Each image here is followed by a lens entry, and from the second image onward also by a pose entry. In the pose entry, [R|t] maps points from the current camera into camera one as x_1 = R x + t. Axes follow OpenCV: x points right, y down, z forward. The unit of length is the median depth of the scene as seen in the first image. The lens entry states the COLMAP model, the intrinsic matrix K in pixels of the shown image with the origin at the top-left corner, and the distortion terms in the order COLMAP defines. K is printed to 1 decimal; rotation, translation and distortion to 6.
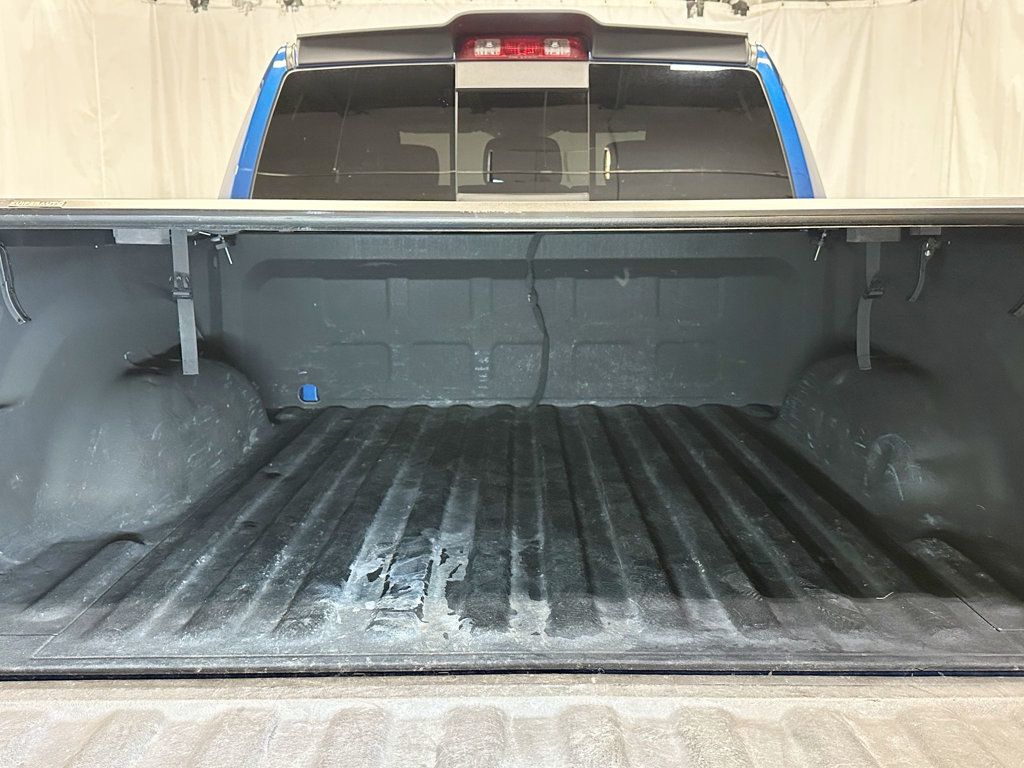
lens RADIAL K [[991.5, 0, 535.4], [0, 991.5, 372.6], [0, 0, 1]] dist [0.043191, 0.000000]
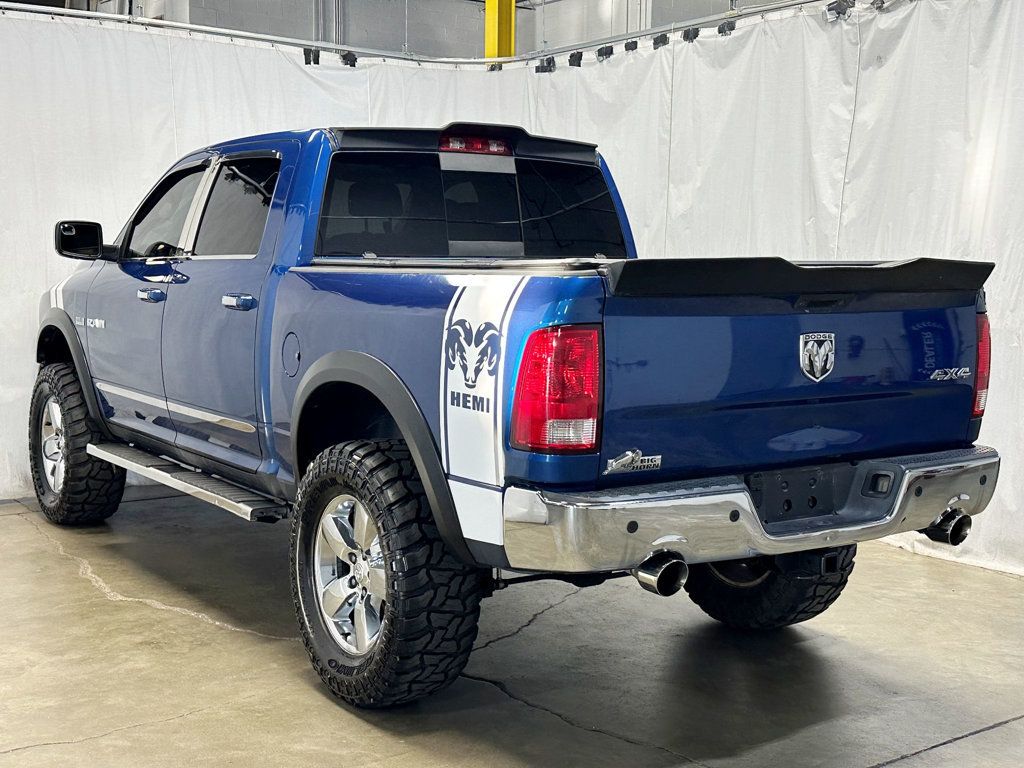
lens RADIAL K [[1309.8, 0, 510.2], [0, 1309.8, 378.7], [0, 0, 1]] dist [0.117781, 0.000000]
pose [[0.836992, -0.039746, 0.545770, -1.055170], [0.066961, 0.997303, -0.030063, 0.085513], [-0.543103, 0.061708, 0.837395, -0.653982]]
